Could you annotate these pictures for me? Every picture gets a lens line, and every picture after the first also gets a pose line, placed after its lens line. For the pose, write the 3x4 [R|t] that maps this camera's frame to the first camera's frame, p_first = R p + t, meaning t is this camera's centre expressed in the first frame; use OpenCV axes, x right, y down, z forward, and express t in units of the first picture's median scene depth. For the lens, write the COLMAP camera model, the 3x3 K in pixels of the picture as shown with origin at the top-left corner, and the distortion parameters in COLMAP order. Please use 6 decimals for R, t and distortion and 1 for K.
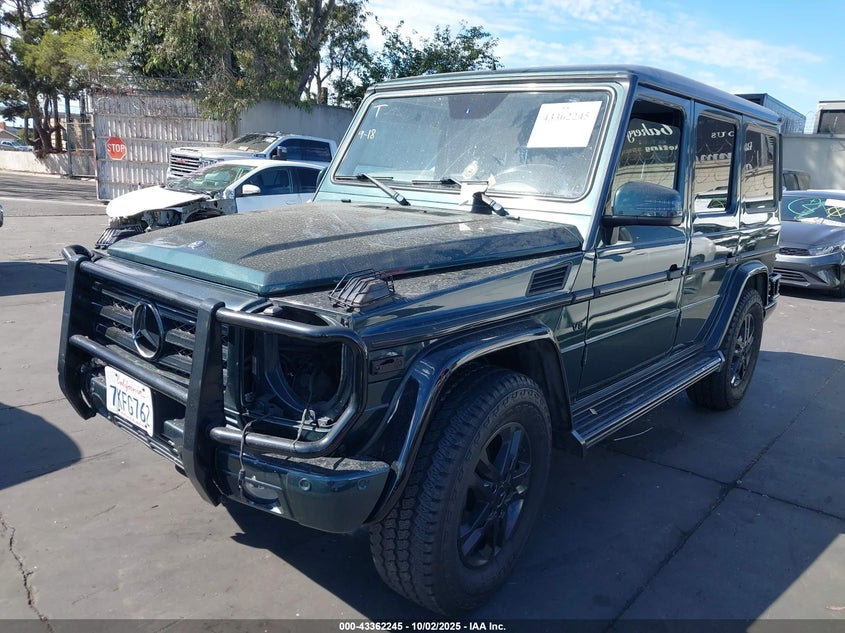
lens RADIAL K [[665.4, 0, 422.5], [0, 665.4, 316.5], [0, 0, 1]] dist [0.006613, 0.001035]
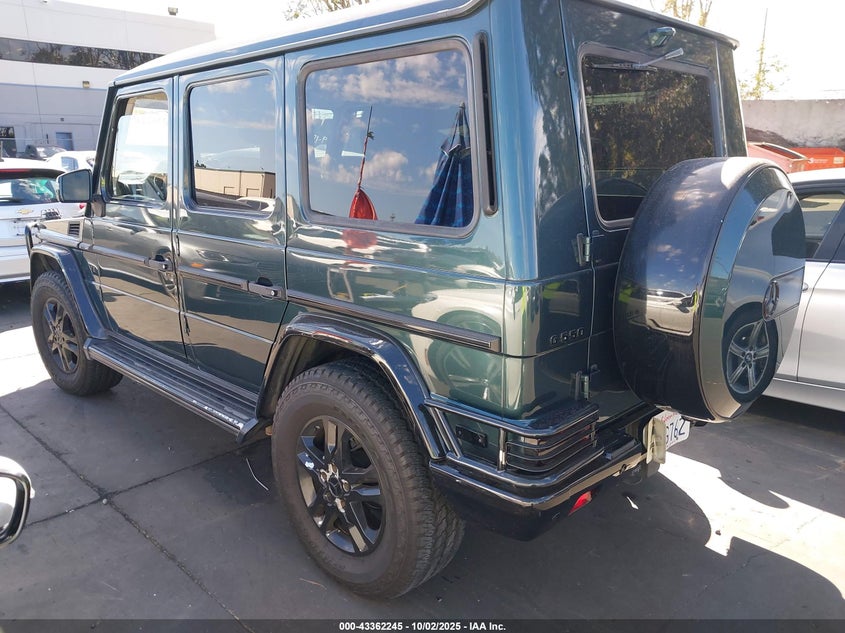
lens RADIAL K [[665.4, 0, 422.5], [0, 665.4, 316.5], [0, 0, 1]] dist [0.006613, 0.001035]
pose [[-0.073725, 0.190599, -0.978896, 1.281900], [-0.211971, 0.956143, 0.202133, -0.261668], [0.974491, 0.222400, -0.030090, 1.397178]]
